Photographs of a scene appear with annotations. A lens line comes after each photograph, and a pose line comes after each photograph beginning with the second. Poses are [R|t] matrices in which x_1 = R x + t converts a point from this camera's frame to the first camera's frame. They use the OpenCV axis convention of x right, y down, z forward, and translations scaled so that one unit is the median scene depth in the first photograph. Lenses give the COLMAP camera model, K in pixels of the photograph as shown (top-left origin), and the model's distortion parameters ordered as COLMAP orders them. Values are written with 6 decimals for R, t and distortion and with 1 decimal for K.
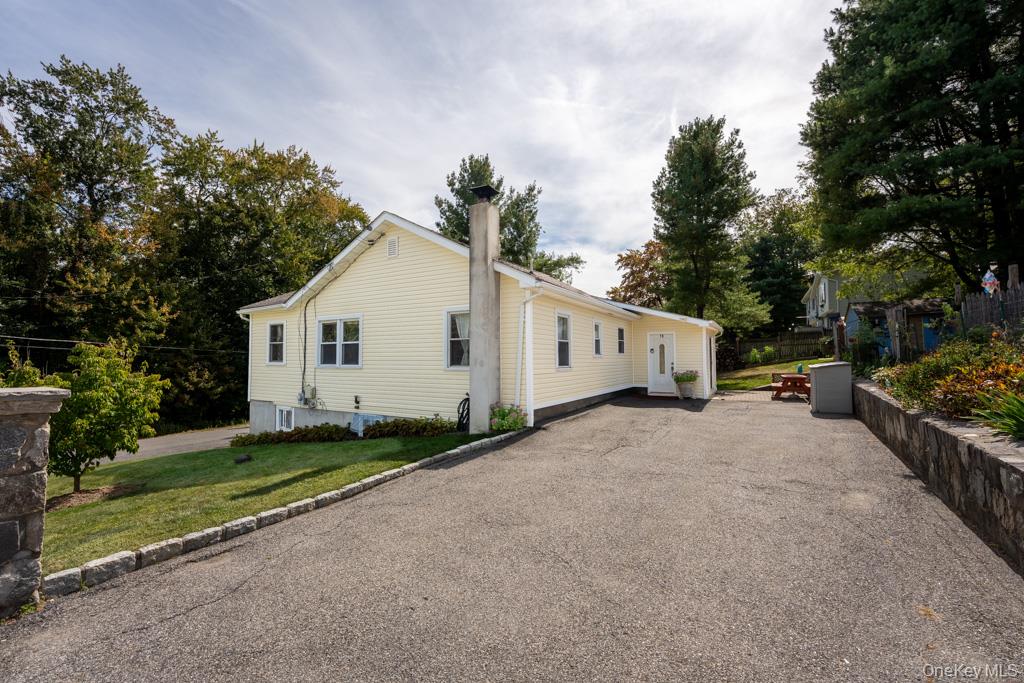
lens RADIAL K [[424.3, 0, 515.6], [0, 424.3, 353.4], [0, 0, 1]] dist [0.000353, -0.000202]
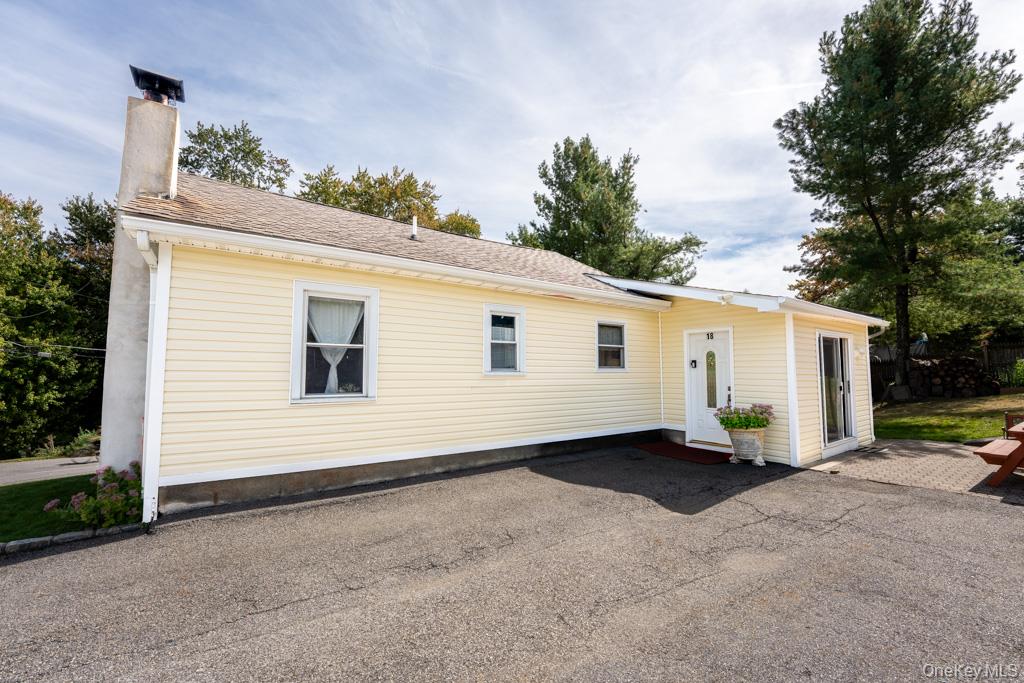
lens RADIAL K [[435.4, 0, 512.0], [0, 435.4, 341.5], [0, 0, 1]] dist [-0.004574, -0.000603]
pose [[0.910944, -0.026483, -0.411679, 0.171566], [0.001308, 0.998118, -0.061314, -0.000446], [0.412527, 0.055315, 0.909264, 0.198215]]
